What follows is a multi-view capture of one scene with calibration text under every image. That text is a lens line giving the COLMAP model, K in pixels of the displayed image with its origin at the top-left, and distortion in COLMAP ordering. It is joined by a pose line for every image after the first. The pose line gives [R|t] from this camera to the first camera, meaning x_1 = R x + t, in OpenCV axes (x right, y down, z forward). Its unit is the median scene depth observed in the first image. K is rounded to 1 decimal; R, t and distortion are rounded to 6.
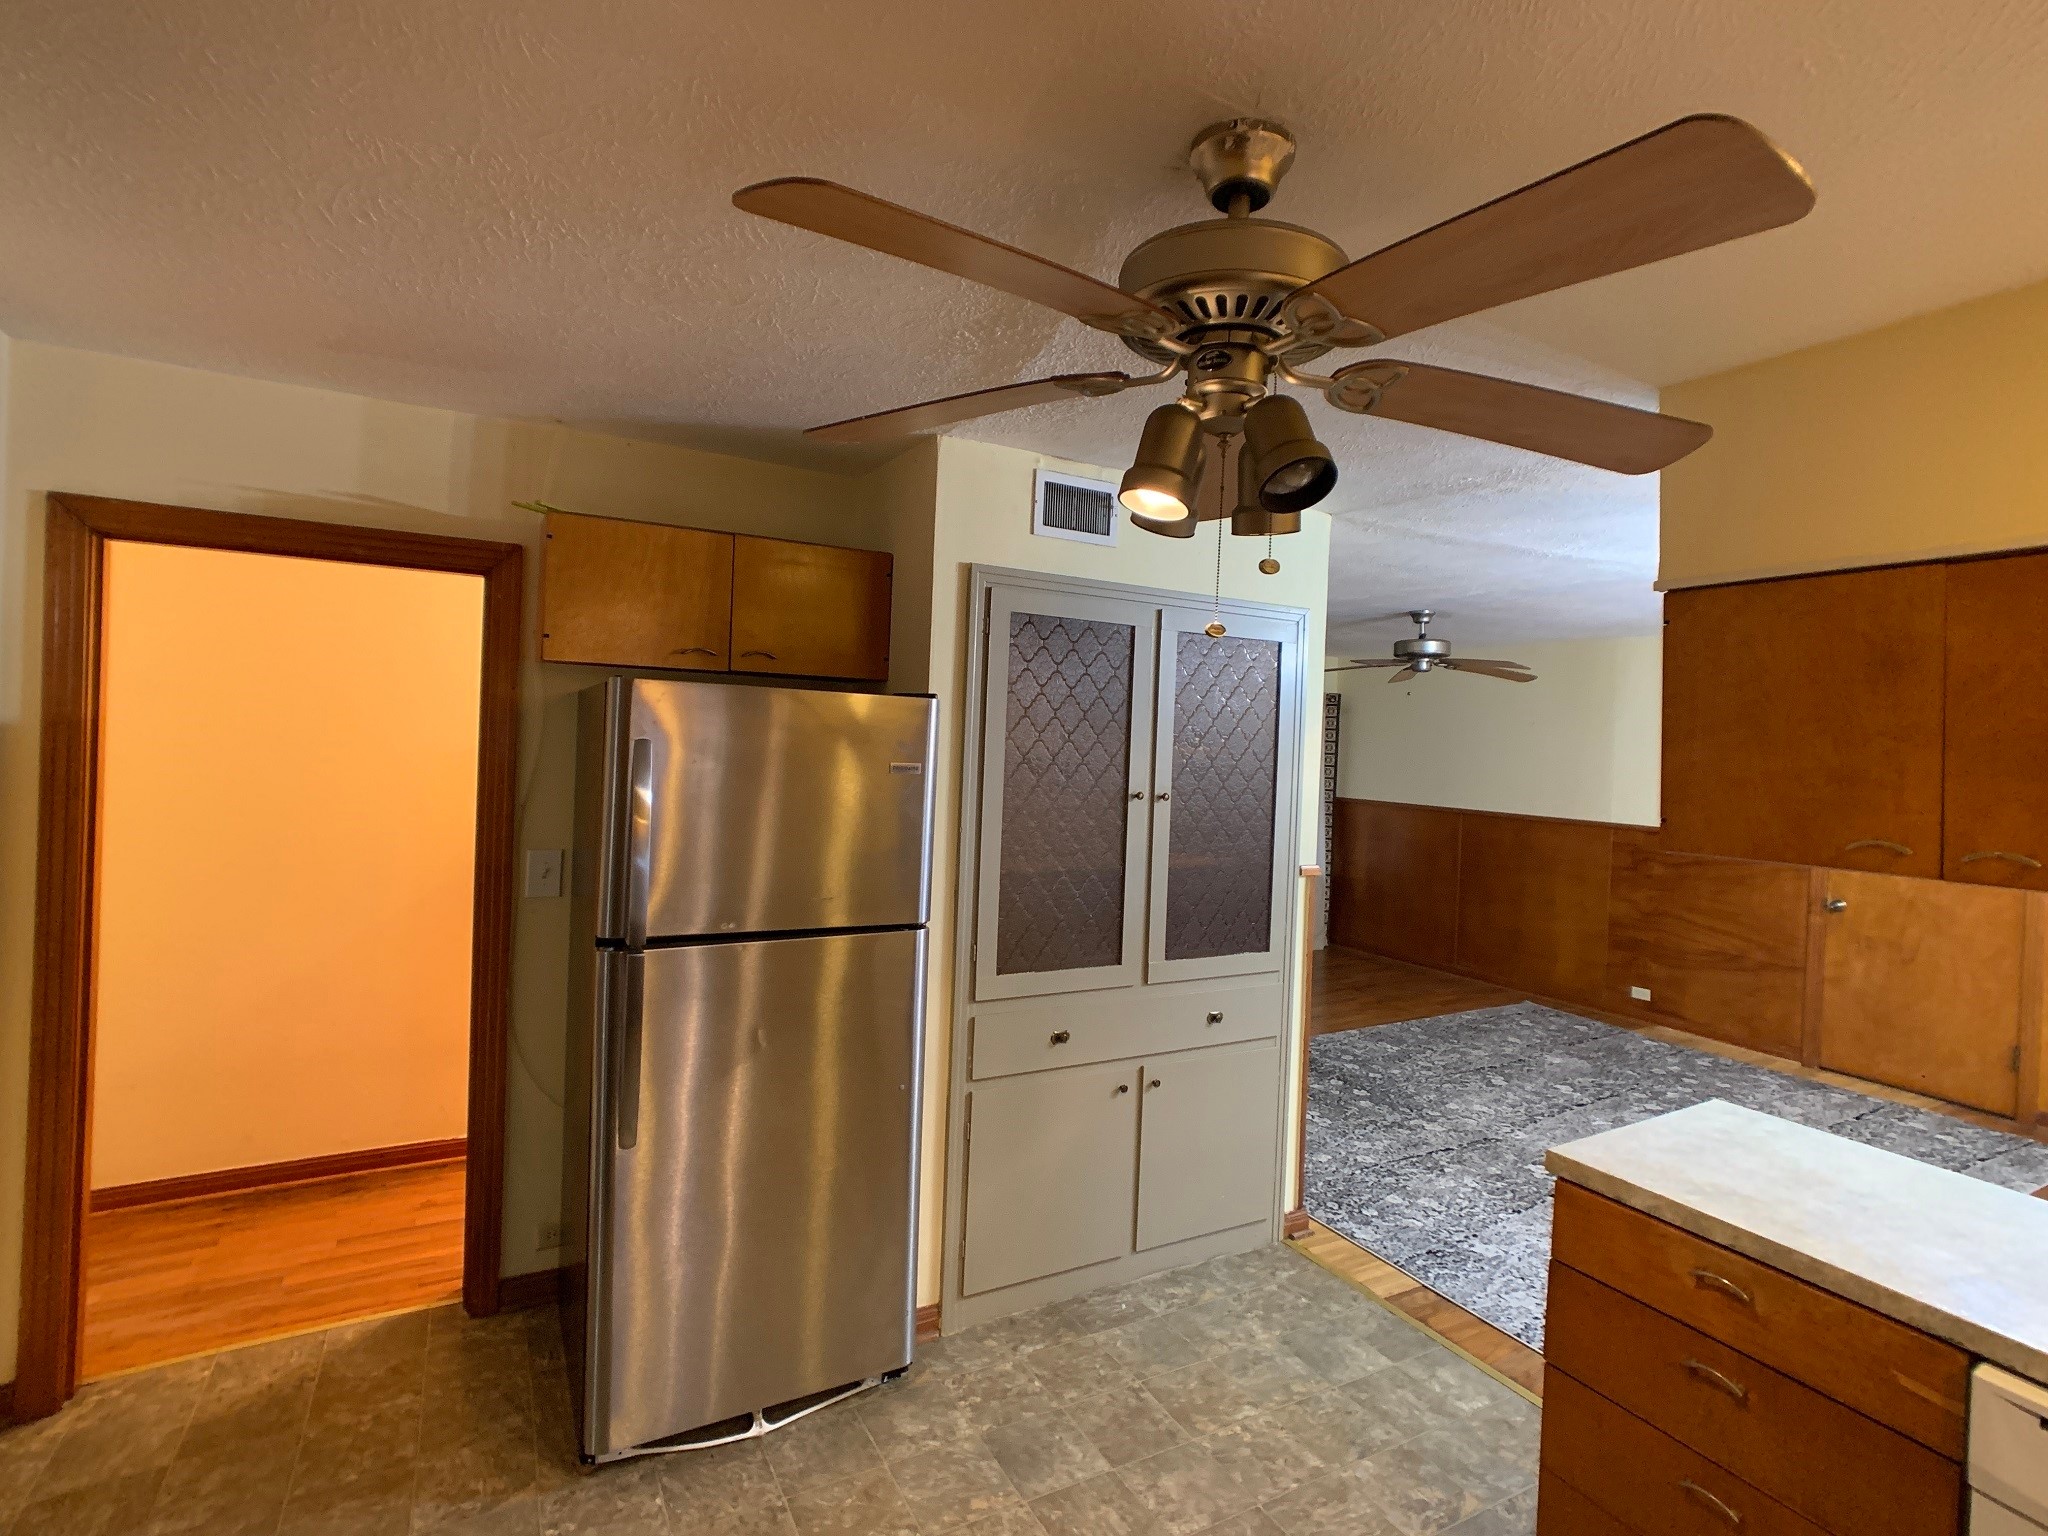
lens RADIAL K [[1023.2, 0, 1060.3], [0, 1023.2, 750.1], [0, 0, 1]] dist [-0.024942, 0.021599]
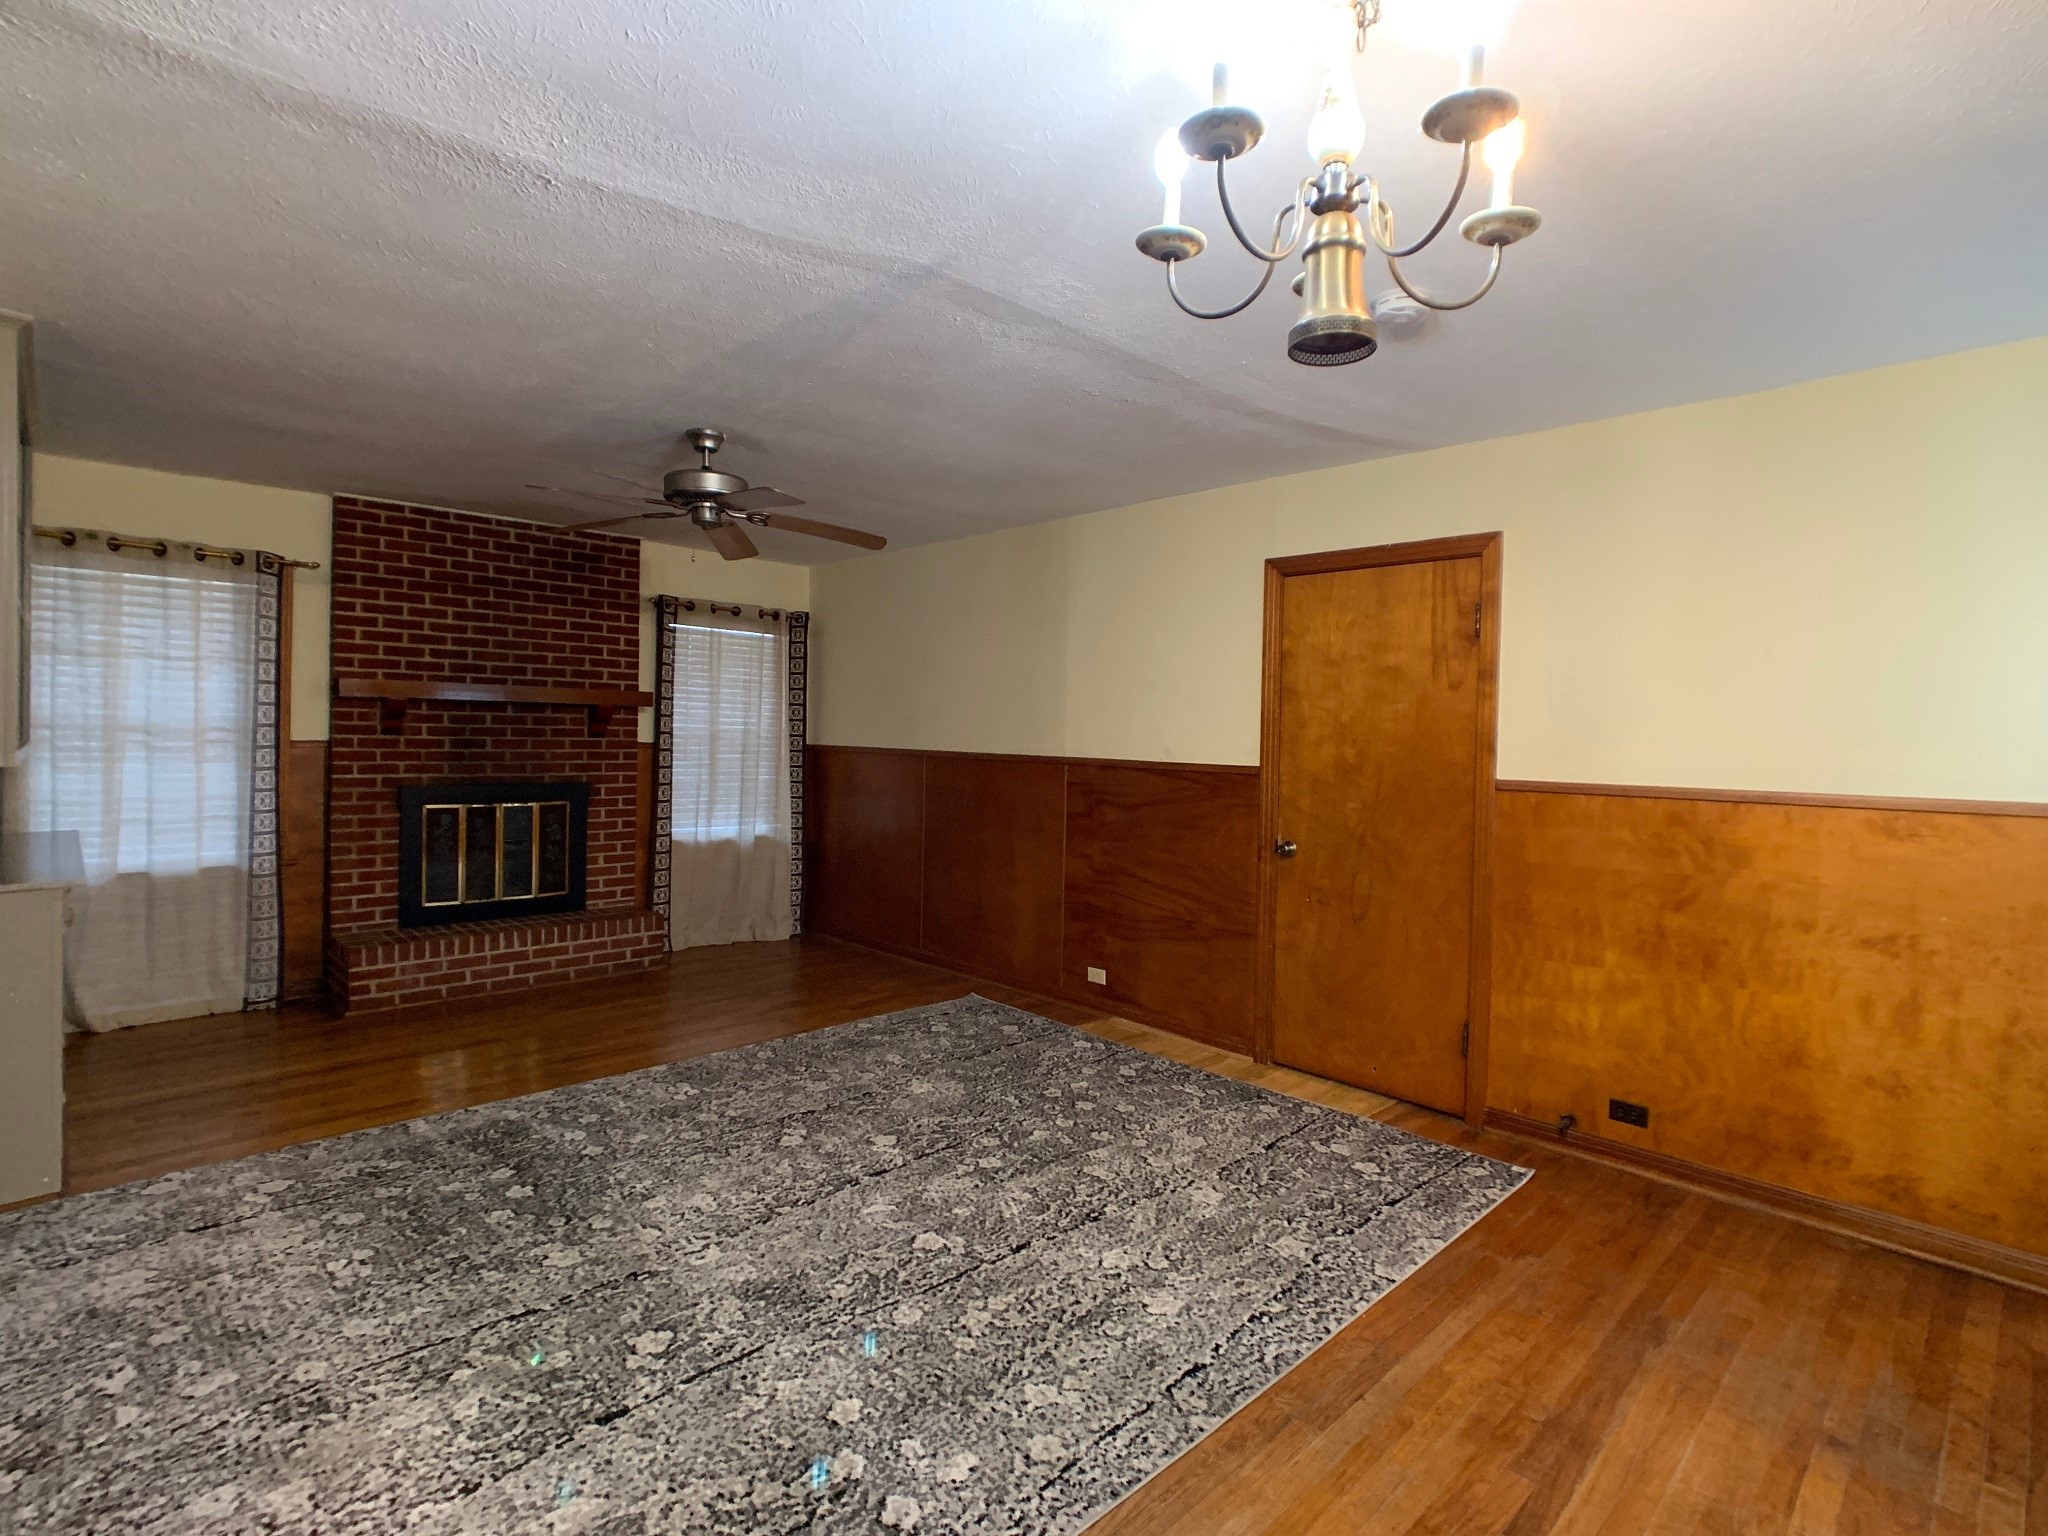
lens RADIAL K [[1006.5, 0, 1031.6], [0, 1006.5, 756.9], [0, 0, 1]] dist [-0.005102, 0.000310]
pose [[0.973719, -0.024938, 0.226384, 0.406229], [0.019504, 0.999466, 0.026209, 0.060740], [-0.226917, -0.021105, 0.973686, 0.312594]]
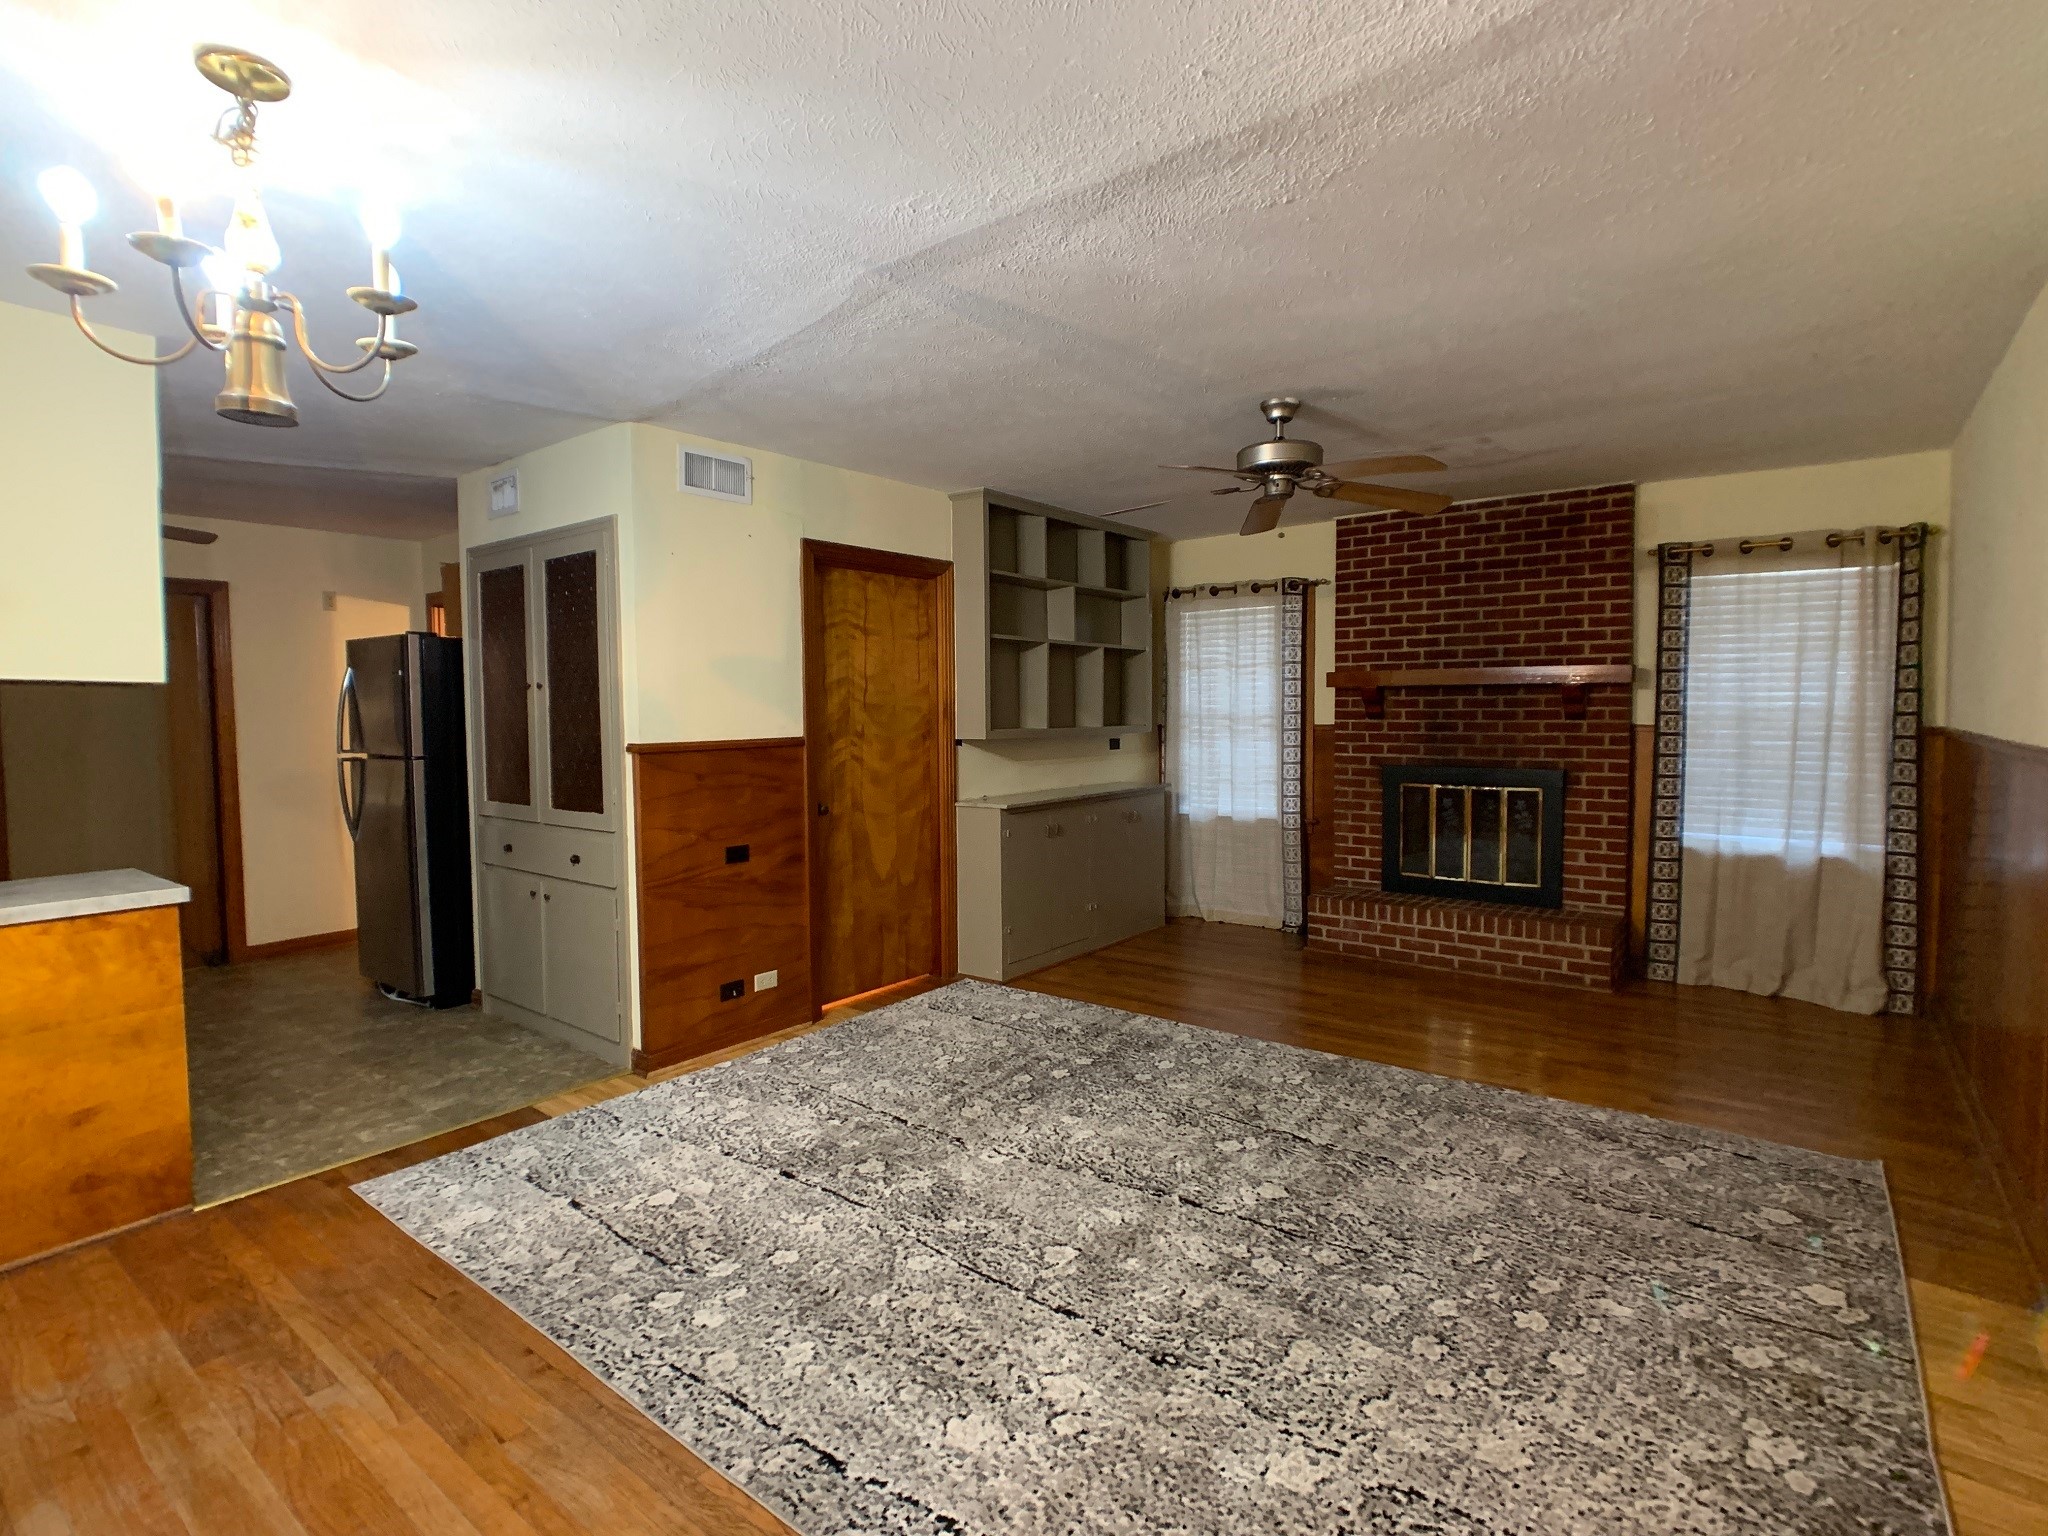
lens RADIAL K [[1006.5, 0, 1031.6], [0, 1006.5, 756.9], [0, 0, 1]] dist [-0.005102, 0.000310]
pose [[0.371282, 0.003126, -0.928515, 0.879502], [0.015721, 0.999830, 0.009653, 0.076655], [0.928387, -0.018181, 0.371170, 0.615236]]
